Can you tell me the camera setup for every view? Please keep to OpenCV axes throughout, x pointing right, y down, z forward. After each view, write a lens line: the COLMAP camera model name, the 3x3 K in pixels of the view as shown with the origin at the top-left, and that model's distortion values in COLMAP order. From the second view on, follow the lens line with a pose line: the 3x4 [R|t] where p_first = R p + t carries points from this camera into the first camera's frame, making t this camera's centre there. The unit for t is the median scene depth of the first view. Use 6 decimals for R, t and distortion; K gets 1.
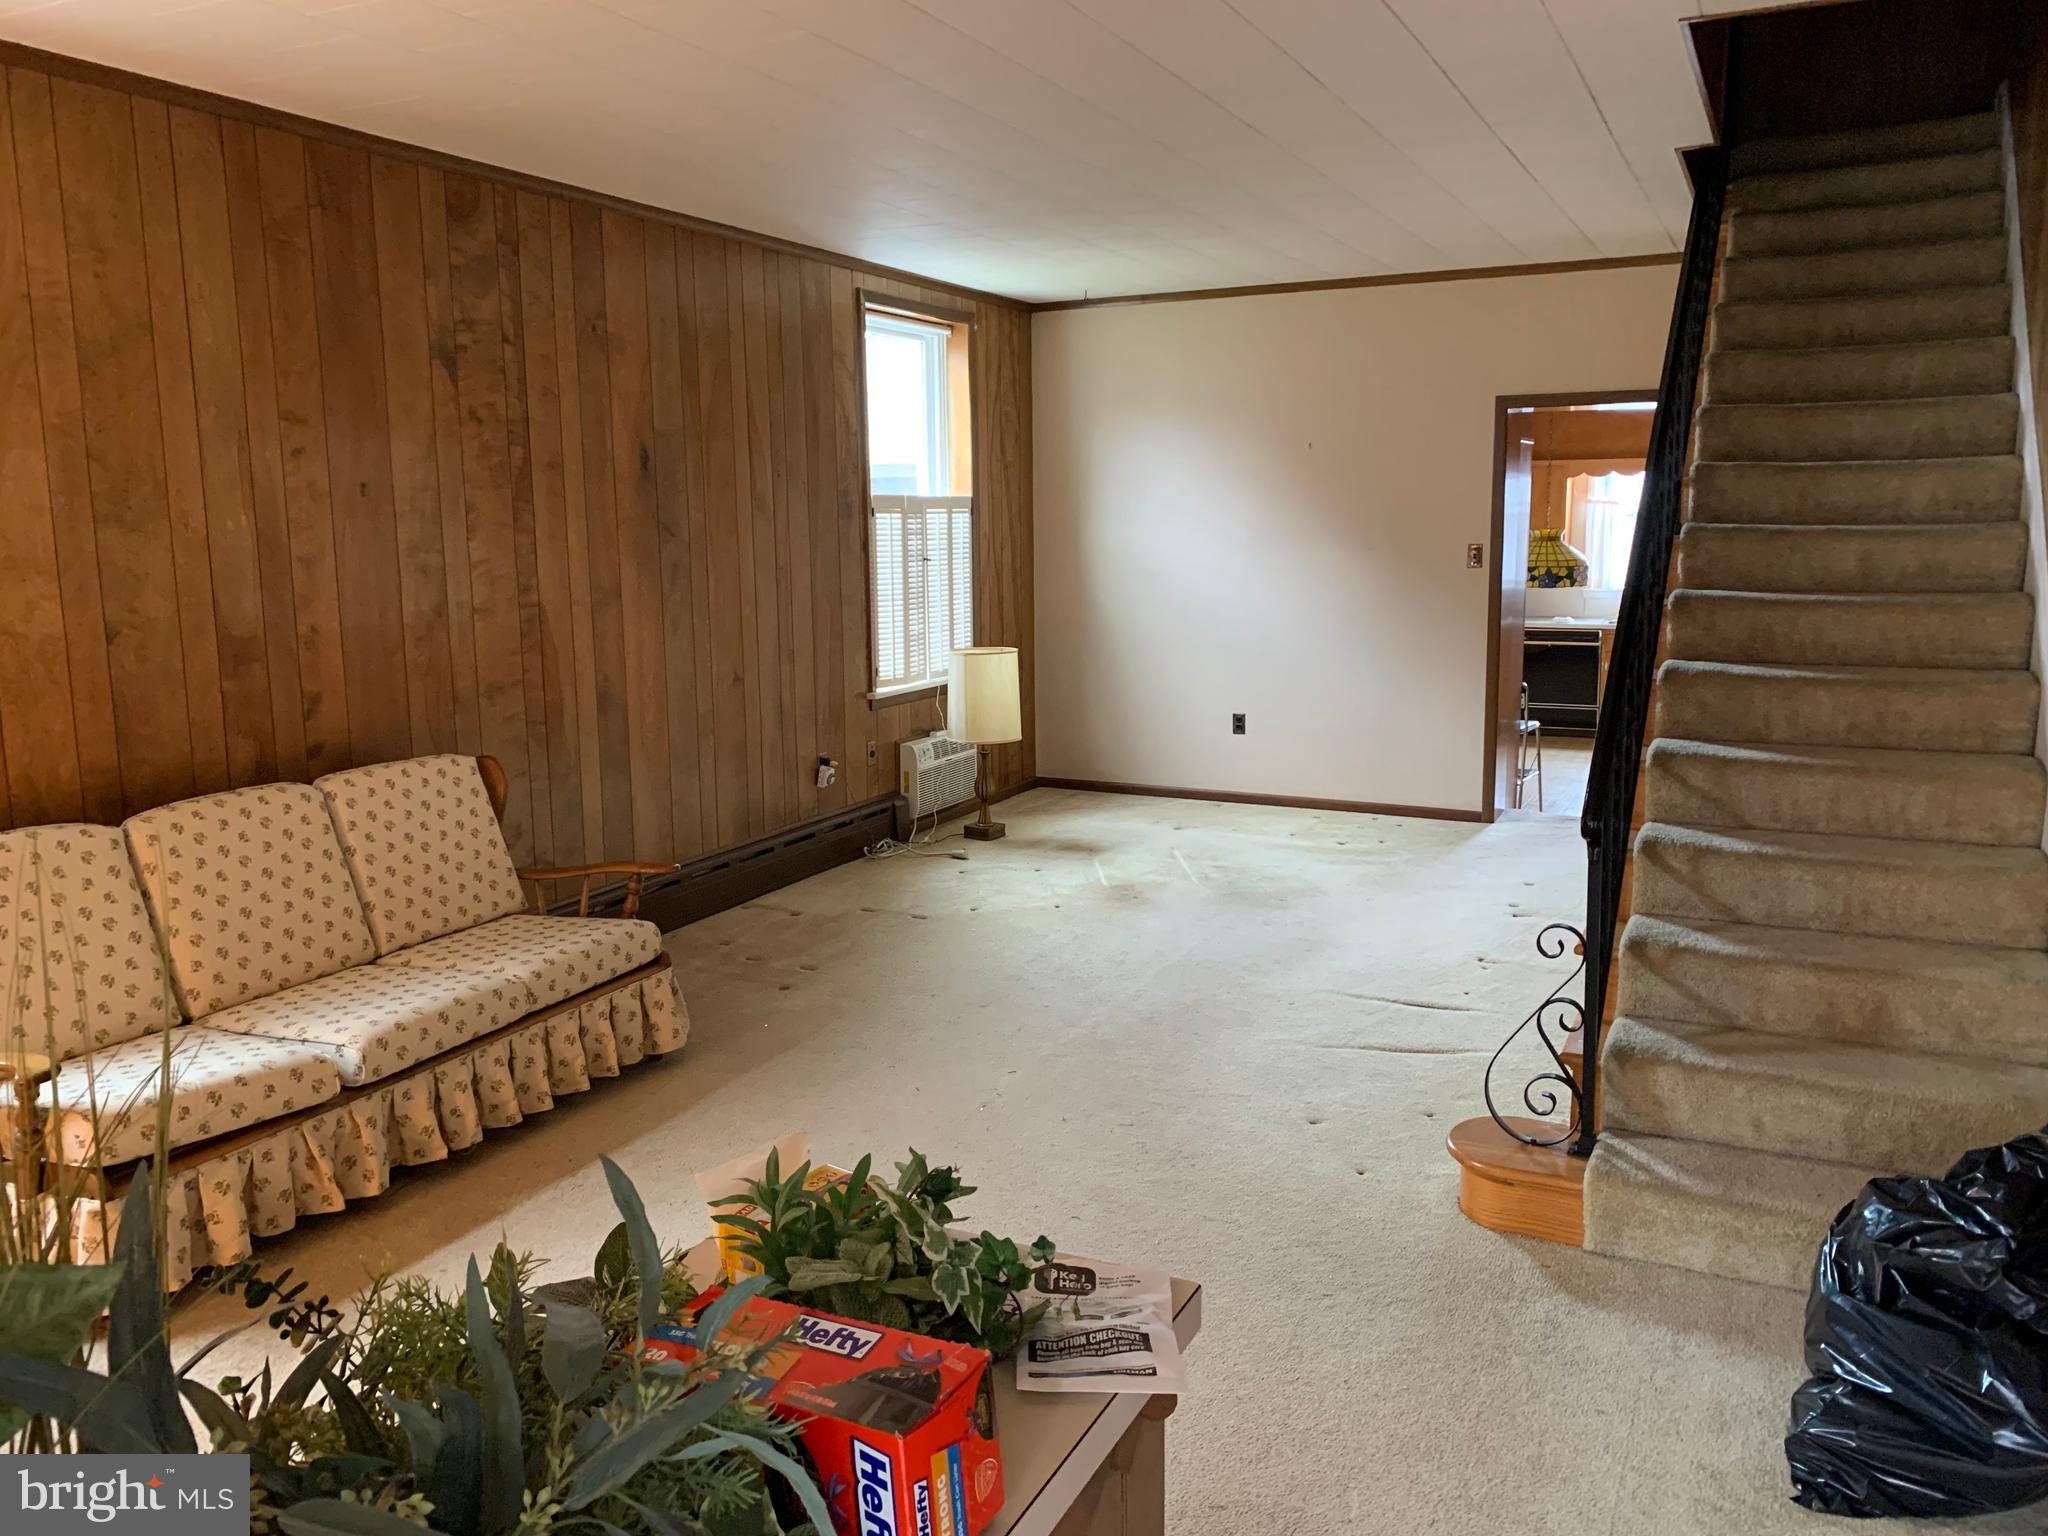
lens RADIAL K [[1581.4, 0, 1024.0], [0, 1581.4, 768.0], [0, 0, 1]] dist [0.008997, 0.001758]
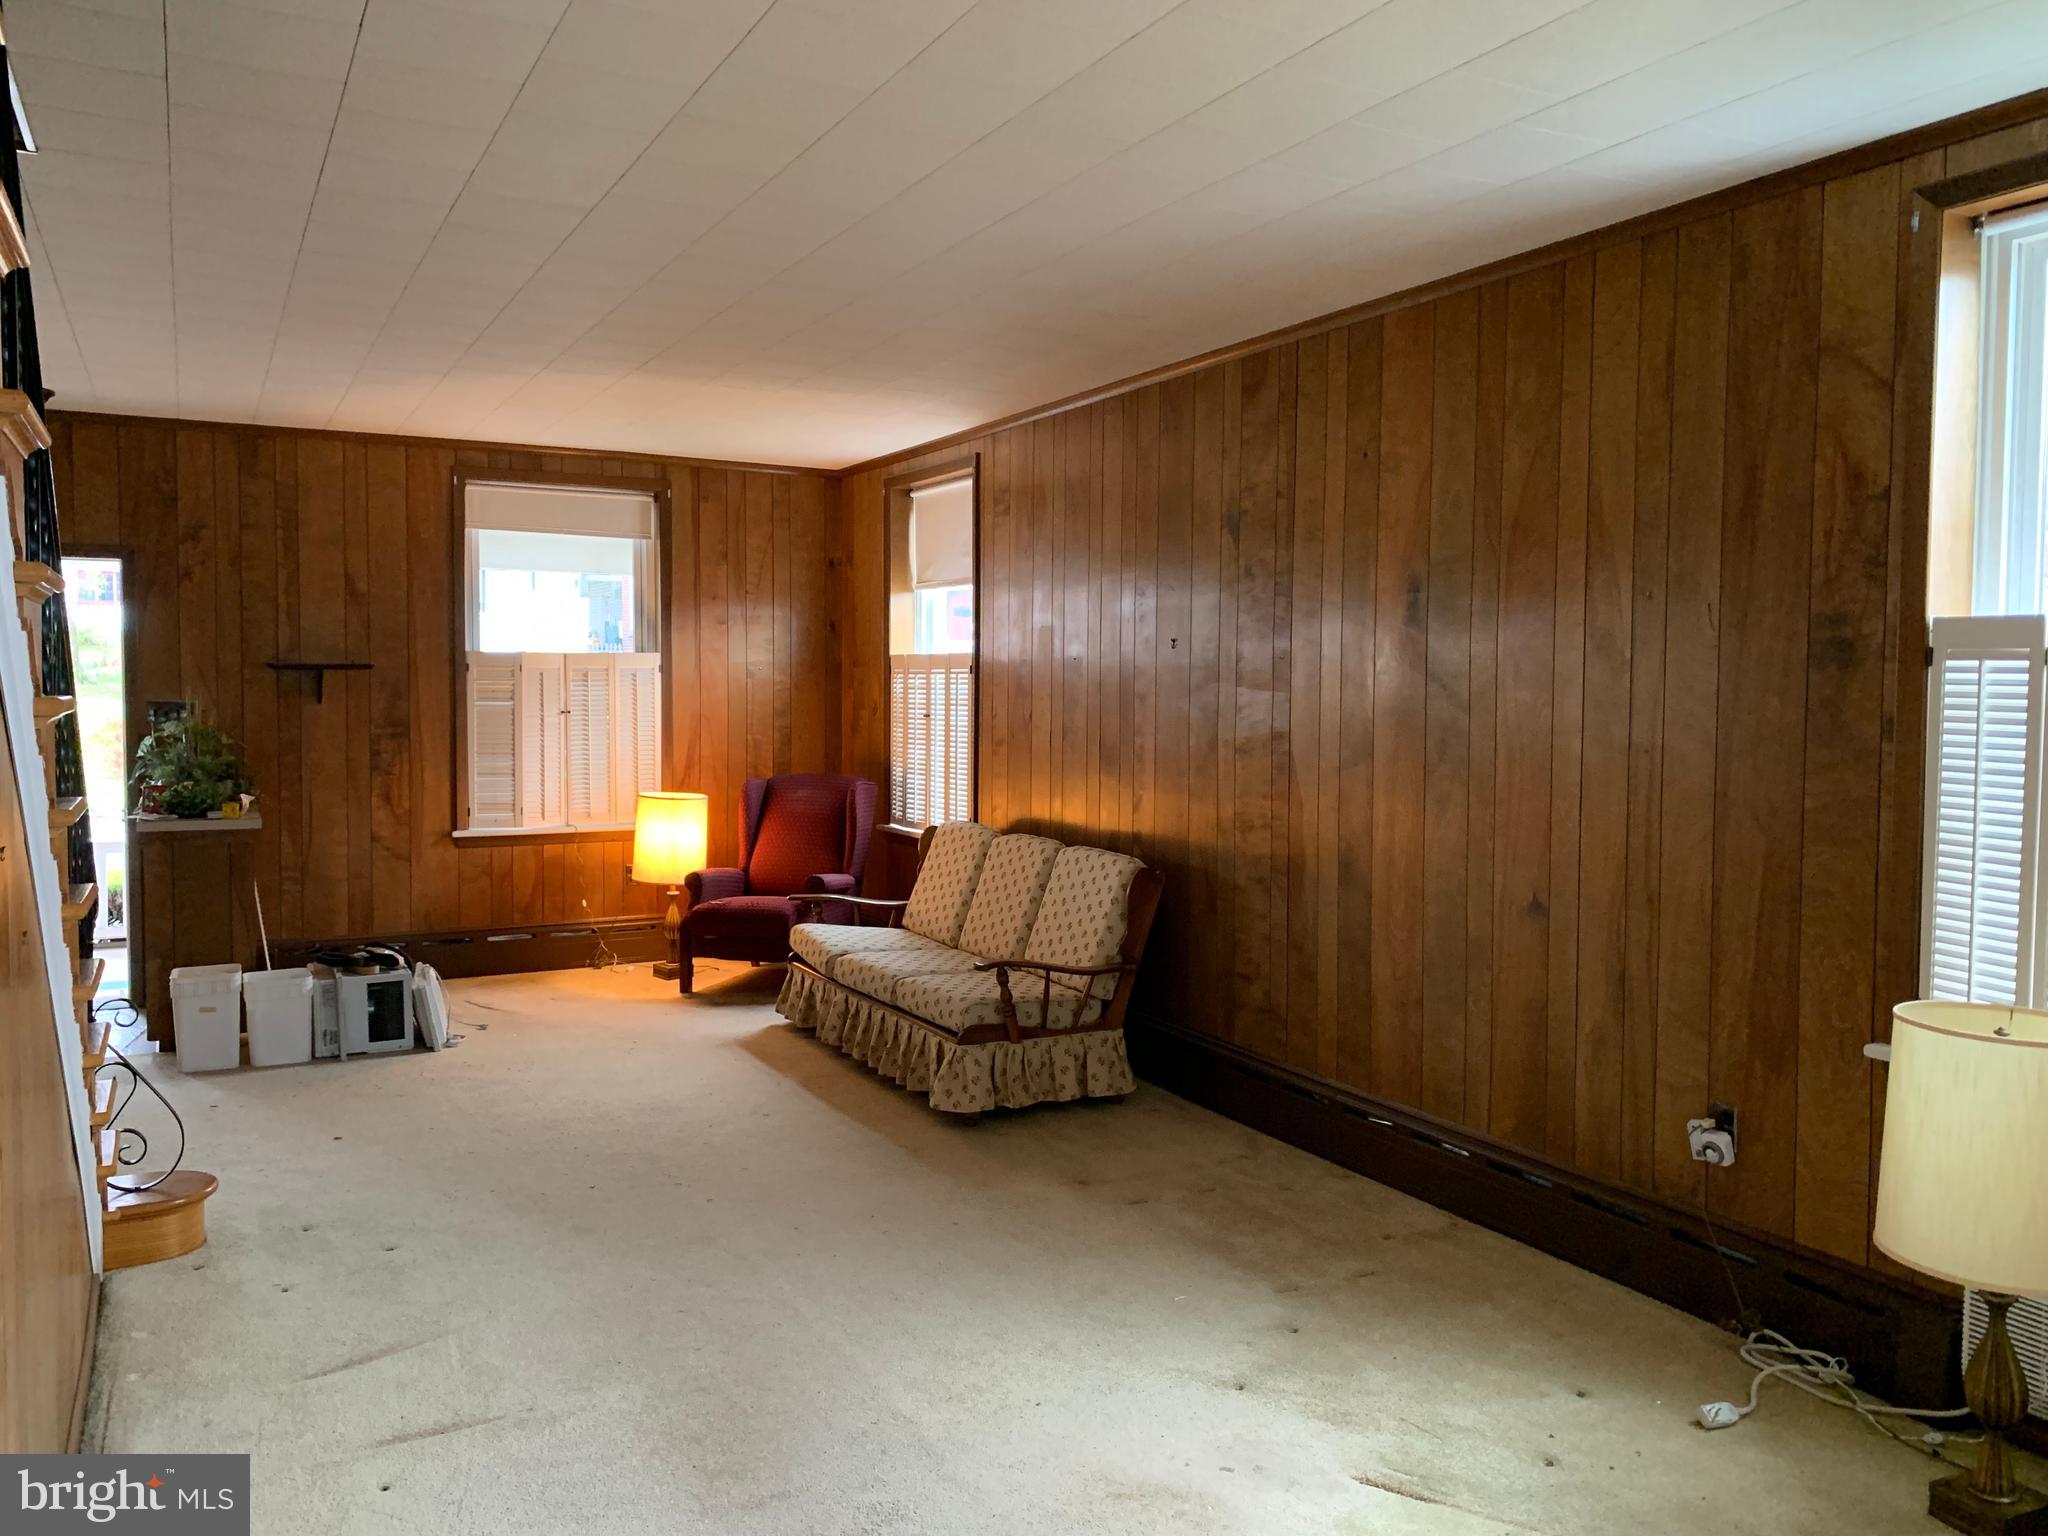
lens RADIAL K [[1581.4, 0, 1024.0], [0, 1581.4, 768.0], [0, 0, 1]] dist [0.008997, 0.001758]
pose [[-0.594269, 0.065376, -0.801605, 0.619696], [-0.116990, 0.979063, 0.166579, -0.255134], [0.795712, 0.192772, -0.574178, 1.531018]]
